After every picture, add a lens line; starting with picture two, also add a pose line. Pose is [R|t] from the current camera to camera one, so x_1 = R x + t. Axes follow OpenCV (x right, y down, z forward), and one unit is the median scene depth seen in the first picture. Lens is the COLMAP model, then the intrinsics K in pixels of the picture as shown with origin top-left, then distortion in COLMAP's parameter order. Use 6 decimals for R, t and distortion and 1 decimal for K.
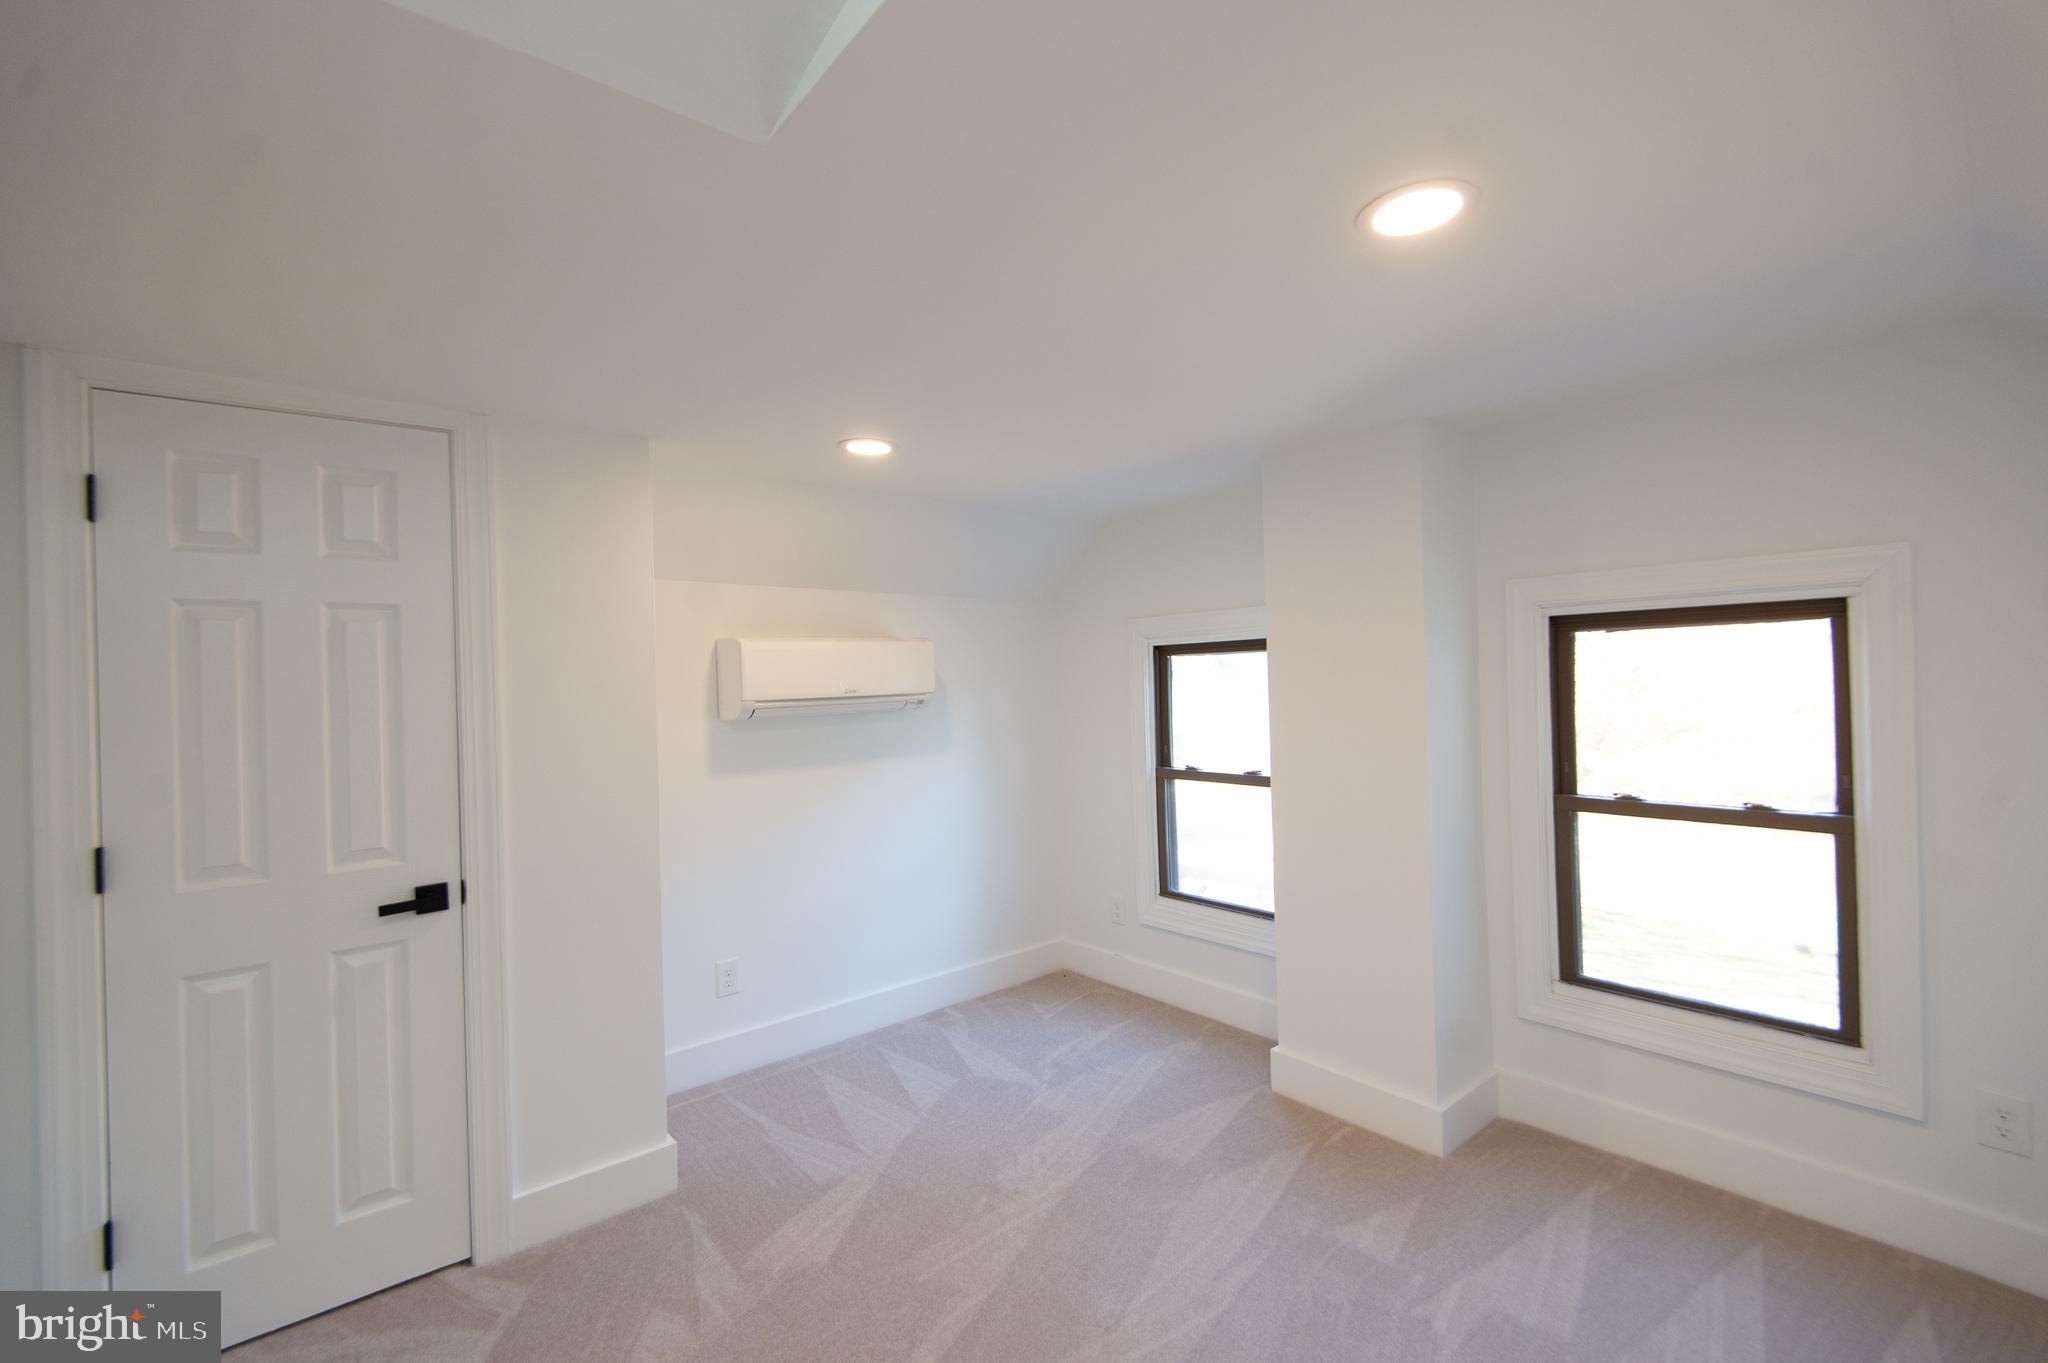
lens RADIAL K [[886.7, 0, 1025.7], [0, 886.7, 665.9], [0, 0, 1]] dist [0.031840, -0.020106]
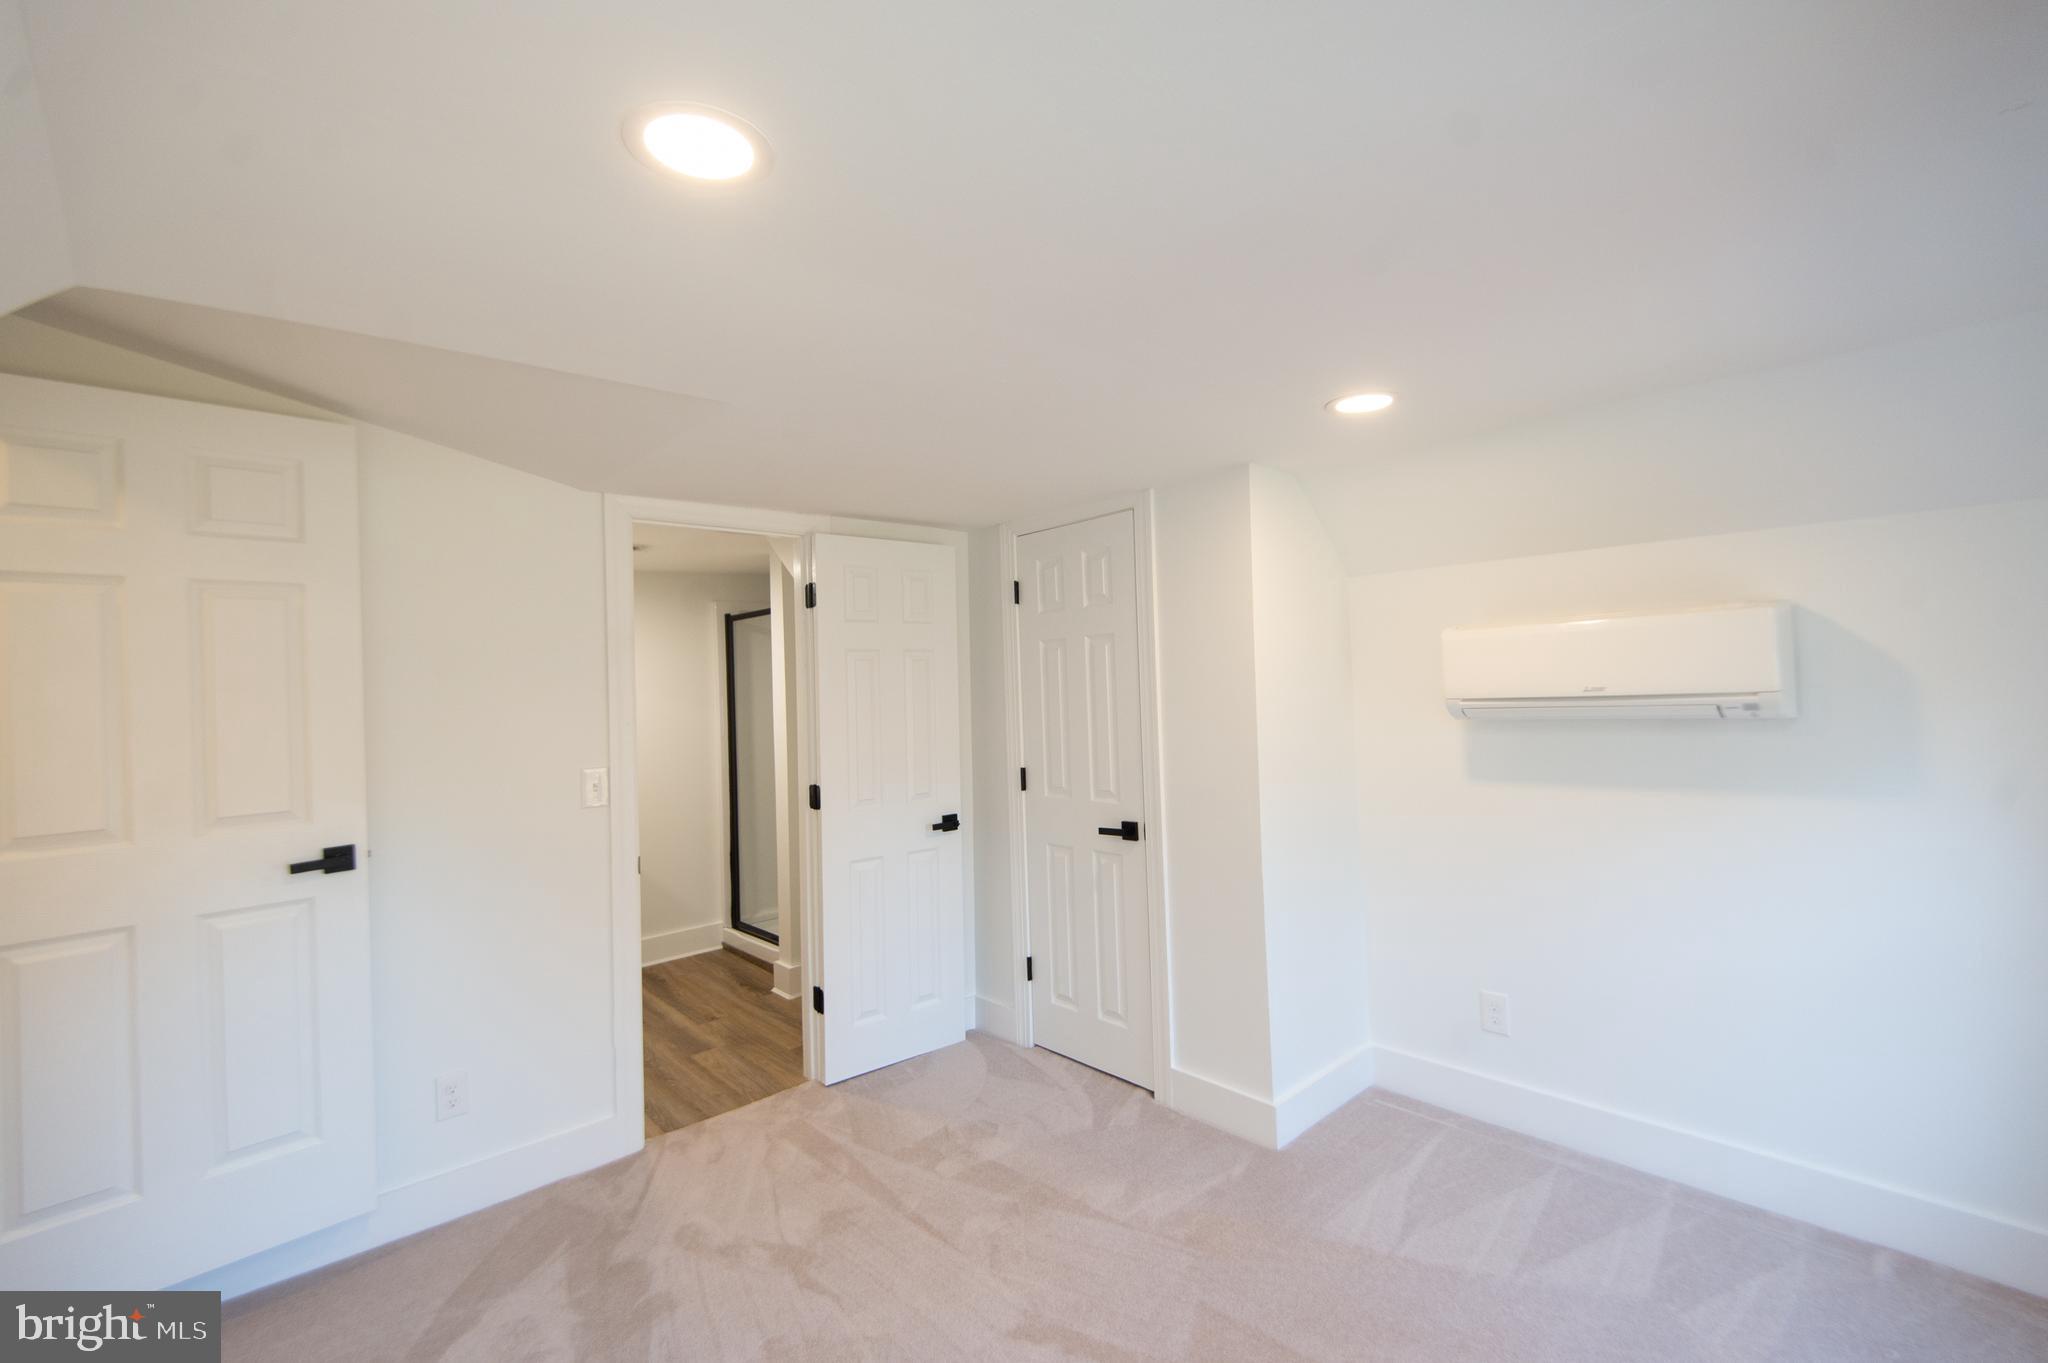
lens RADIAL K [[886.7, 0, 1025.7], [0, 886.7, 665.9], [0, 0, 1]] dist [0.031840, -0.020106]
pose [[0.045510, -0.006004, -0.998946, 0.596611], [0.047445, 0.998866, -0.003842, -0.011157], [0.997837, -0.047220, 0.045743, 0.585971]]
